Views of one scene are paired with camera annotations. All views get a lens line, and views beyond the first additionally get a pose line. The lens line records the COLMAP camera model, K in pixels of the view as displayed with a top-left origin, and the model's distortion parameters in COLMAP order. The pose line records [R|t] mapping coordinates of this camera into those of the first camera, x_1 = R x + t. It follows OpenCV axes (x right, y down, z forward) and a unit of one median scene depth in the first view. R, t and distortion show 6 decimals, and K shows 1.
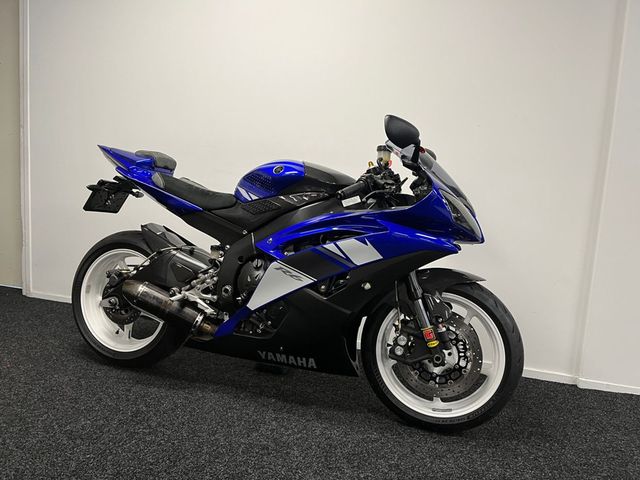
lens RADIAL K [[482.0, 0, 322.6], [0, 482.0, 246.0], [0, 0, 1]] dist [0.087253, -0.109730]
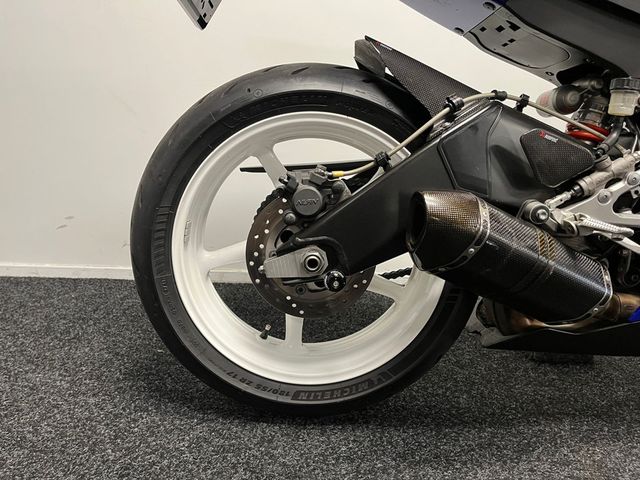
lens RADIAL K [[482.0, 0, 322.6], [0, 482.0, 246.0], [0, 0, 1]] dist [0.087253, -0.109730]
pose [[0.936425, -0.107528, 0.333986, -0.626484], [0.056781, 0.985778, 0.158172, 0.056910], [-0.346244, -0.129152, 0.929212, 0.784509]]
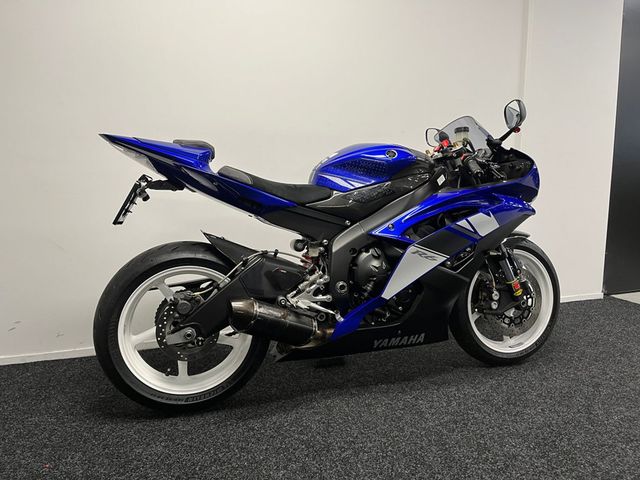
lens RADIAL K [[482.0, 0, 322.6], [0, 482.0, 246.0], [0, 0, 1]] dist [0.087253, -0.109730]
pose [[0.813648, -0.157991, 0.559478, -0.781228], [0.132870, 0.987429, 0.085608, -0.075660], [-0.565970, 0.004683, 0.824413, 0.264581]]
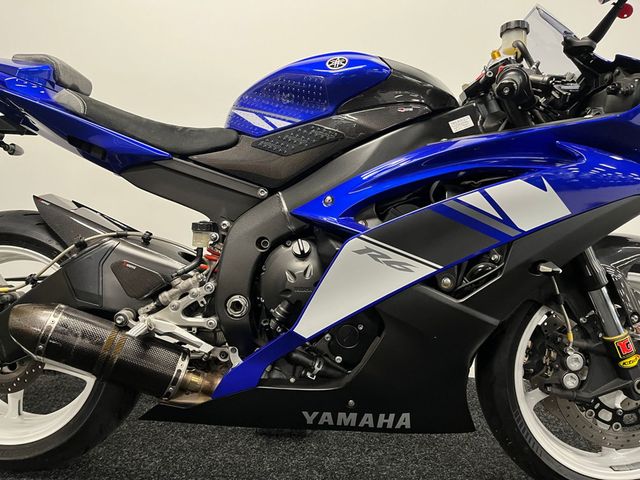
lens RADIAL K [[482.0, 0, 322.6], [0, 482.0, 246.0], [0, 0, 1]] dist [0.087253, -0.109730]
pose [[0.965614, -0.068932, 0.250676, -0.248523], [0.071714, 0.997423, -0.001970, 0.037965], [-0.249895, 0.019879, 0.968069, 0.497942]]
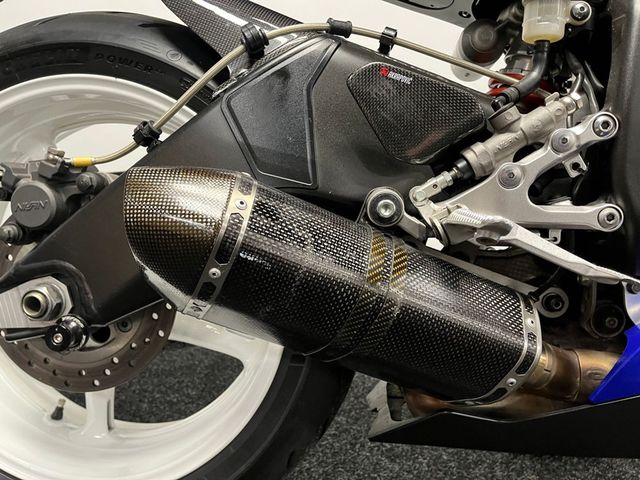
lens RADIAL K [[482.0, 0, 322.6], [0, 482.0, 246.0], [0, 0, 1]] dist [0.087253, -0.109730]
pose [[0.969141, -0.101863, 0.224478, -0.412173], [0.093216, 0.994449, 0.048814, 0.106080], [-0.228204, -0.026382, 0.973256, 0.882411]]
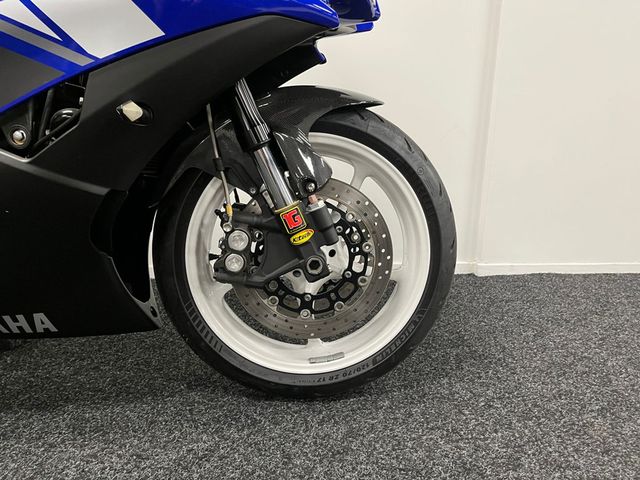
lens RADIAL K [[482.0, 0, 322.6], [0, 482.0, 246.0], [0, 0, 1]] dist [0.087253, -0.109730]
pose [[0.929529, -0.144566, 0.339229, 0.077179], [0.091149, 0.981477, 0.168507, 0.124072], [-0.357305, -0.125712, 0.925489, 0.517117]]
